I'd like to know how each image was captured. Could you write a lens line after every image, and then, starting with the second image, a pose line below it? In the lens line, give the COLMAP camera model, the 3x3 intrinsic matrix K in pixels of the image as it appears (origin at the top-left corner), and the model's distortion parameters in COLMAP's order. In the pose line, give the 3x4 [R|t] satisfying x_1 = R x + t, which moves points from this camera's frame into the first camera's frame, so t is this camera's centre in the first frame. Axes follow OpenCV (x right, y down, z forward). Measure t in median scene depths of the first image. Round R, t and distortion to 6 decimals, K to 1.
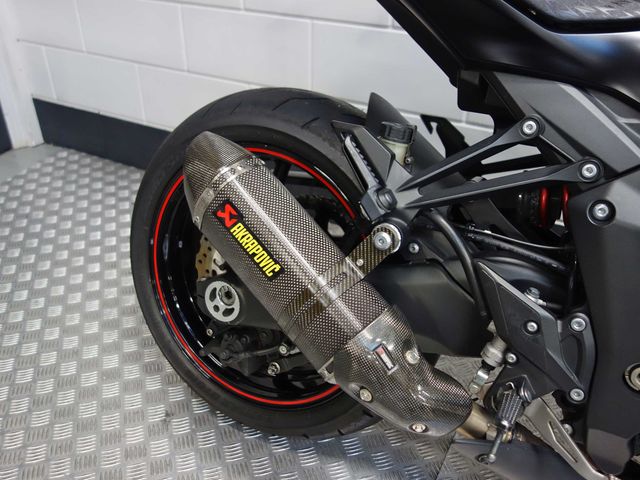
lens RADIAL K [[557.3, 0, 316.6], [0, 557.3, 239.1], [0, 0, 1]] dist [0.003909, -0.021323]
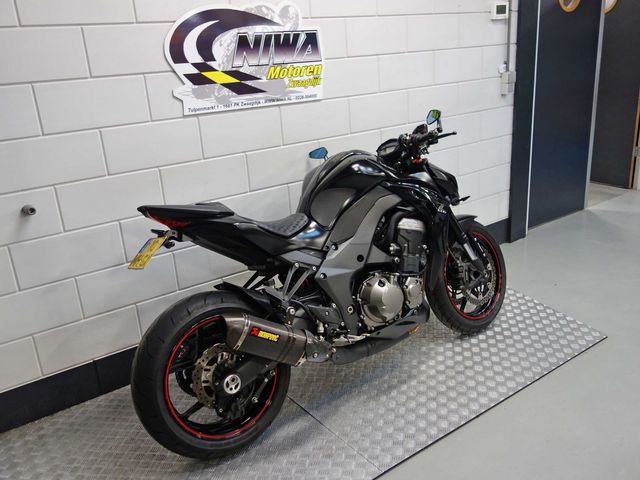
lens RADIAL K [[557.3, 0, 320.4], [0, 557.3, 241.1], [0, 0, 1]] dist [0.003909, -0.021323]
pose [[0.429087, -0.340470, 0.836639, -2.267008], [0.525610, 0.847389, 0.075275, -0.482713], [-0.734587, 0.407446, 0.542558, -0.984017]]
